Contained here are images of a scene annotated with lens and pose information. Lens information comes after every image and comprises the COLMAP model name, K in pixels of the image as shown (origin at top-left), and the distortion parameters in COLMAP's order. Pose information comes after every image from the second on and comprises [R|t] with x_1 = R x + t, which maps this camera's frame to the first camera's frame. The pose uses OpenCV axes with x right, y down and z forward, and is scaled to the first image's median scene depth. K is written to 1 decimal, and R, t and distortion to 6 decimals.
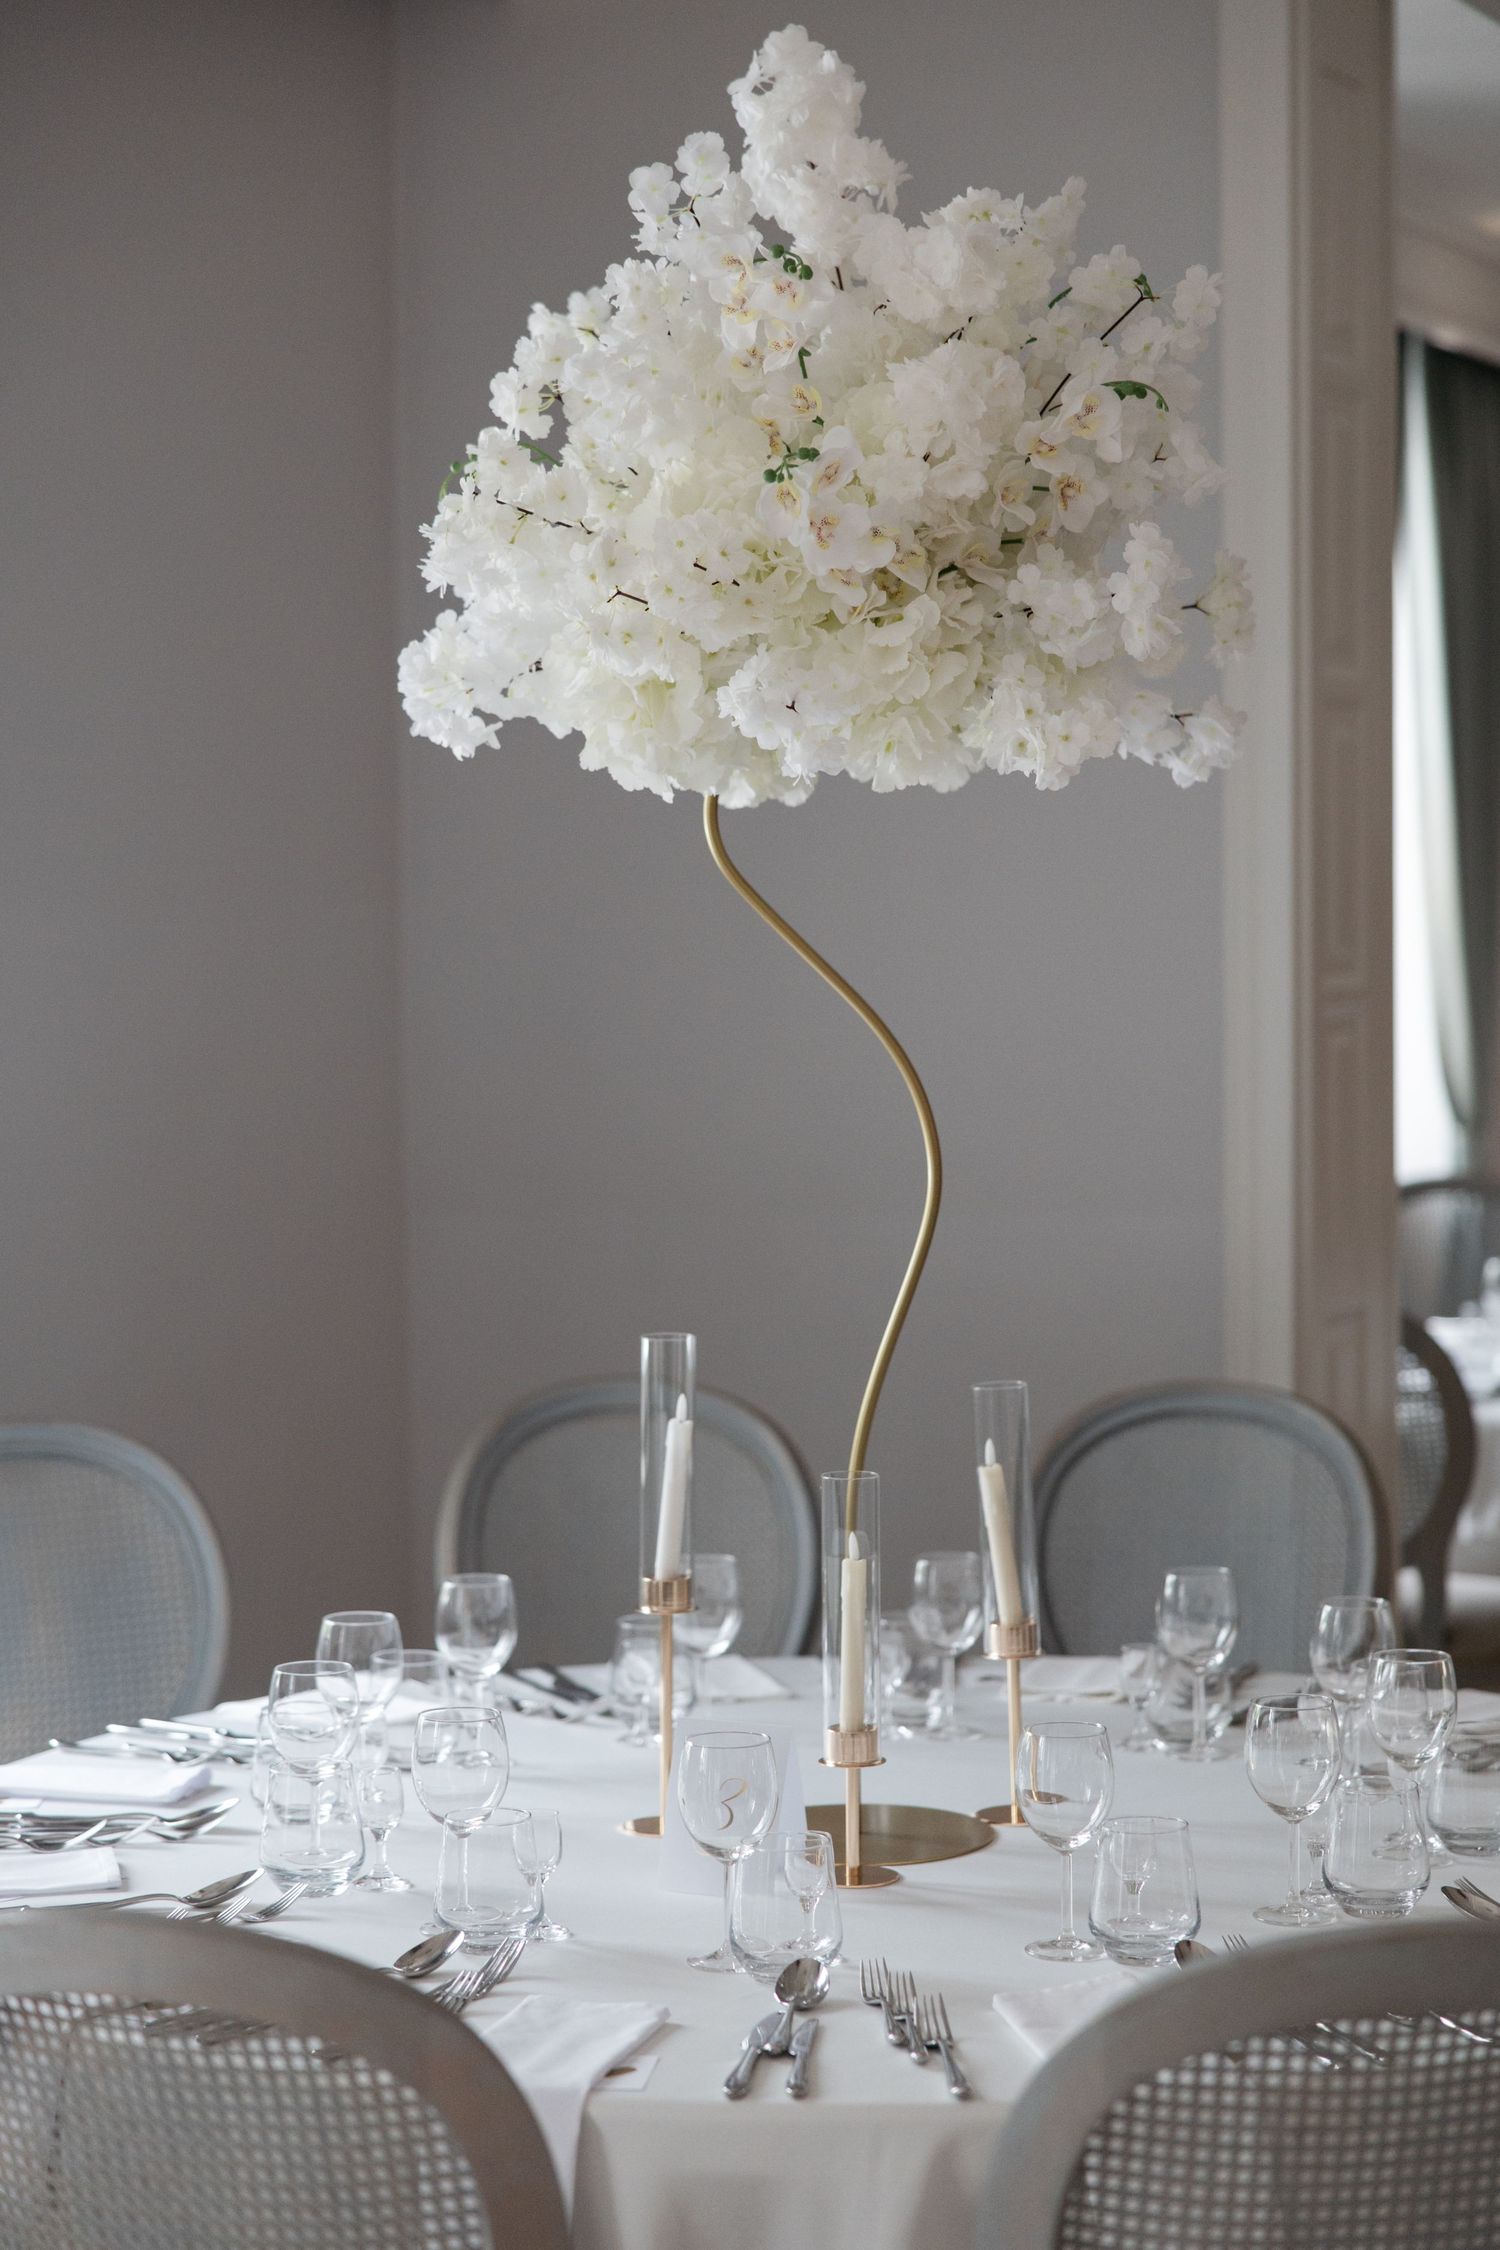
lens RADIAL K [[4555.7, 0, 749.8], [0, 4555.7, 1125.5], [0, 0, 1]] dist [-0.135536, 0.000000]
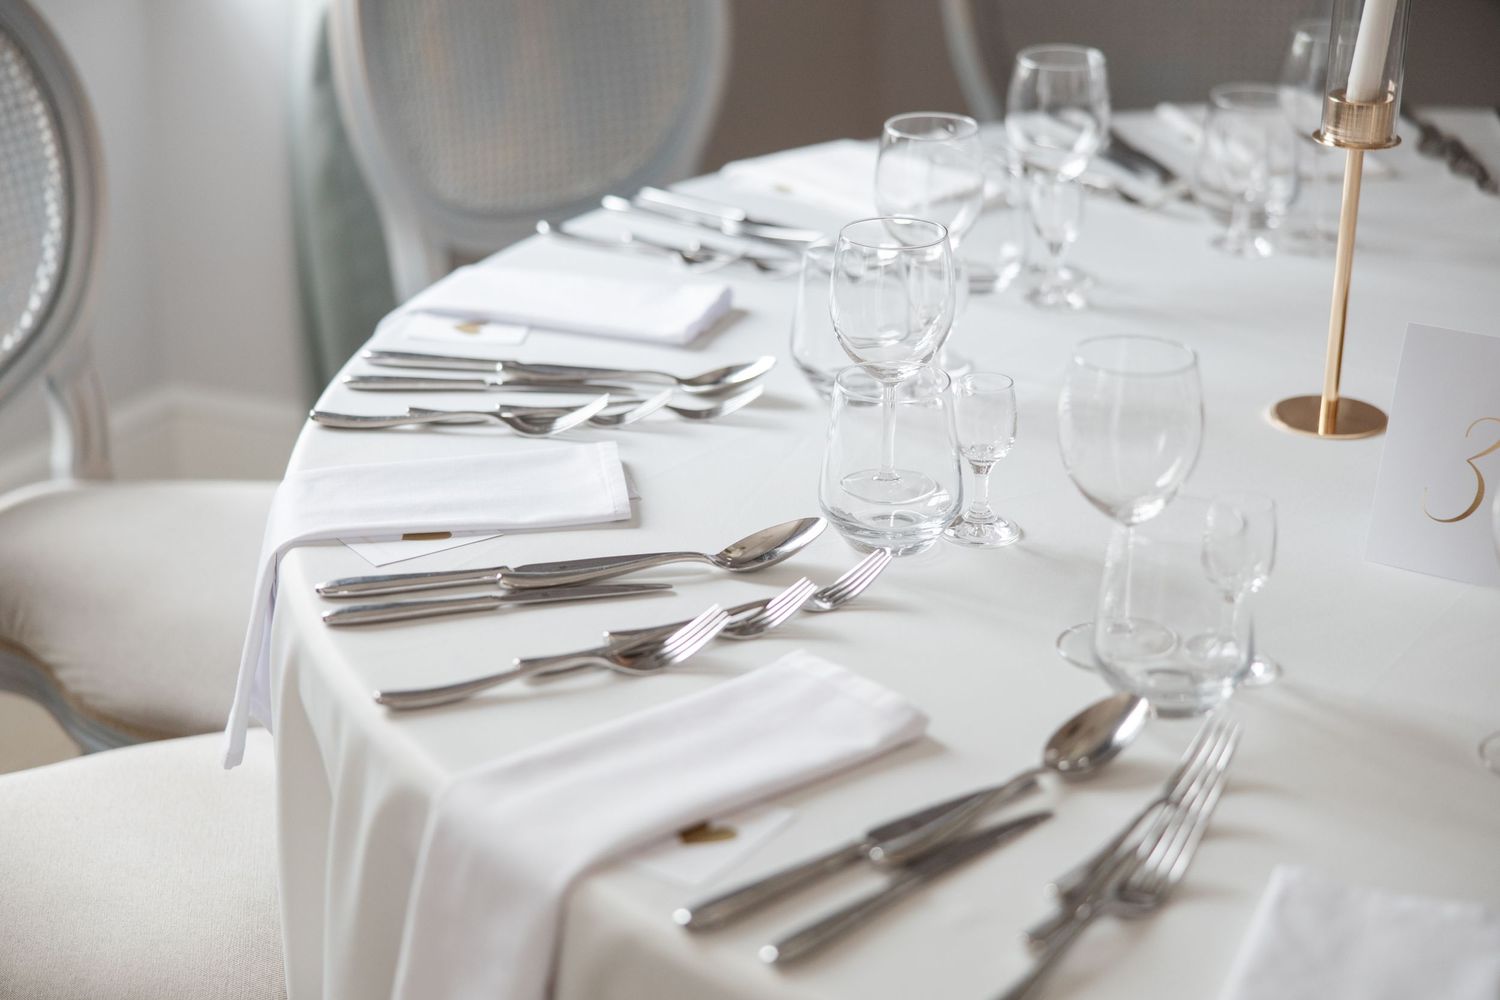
lens RADIAL K [[3037.1, 0, 750.4], [0, 3037.1, 499.8], [0, 0, 1]] dist [-0.135536, 0.000000]
pose [[0.996142, 0.038430, -0.078892, -0.073148], [-0.012061, 0.950435, 0.310688, 0.008545], [0.086922, -0.308538, 0.947232, 0.483898]]
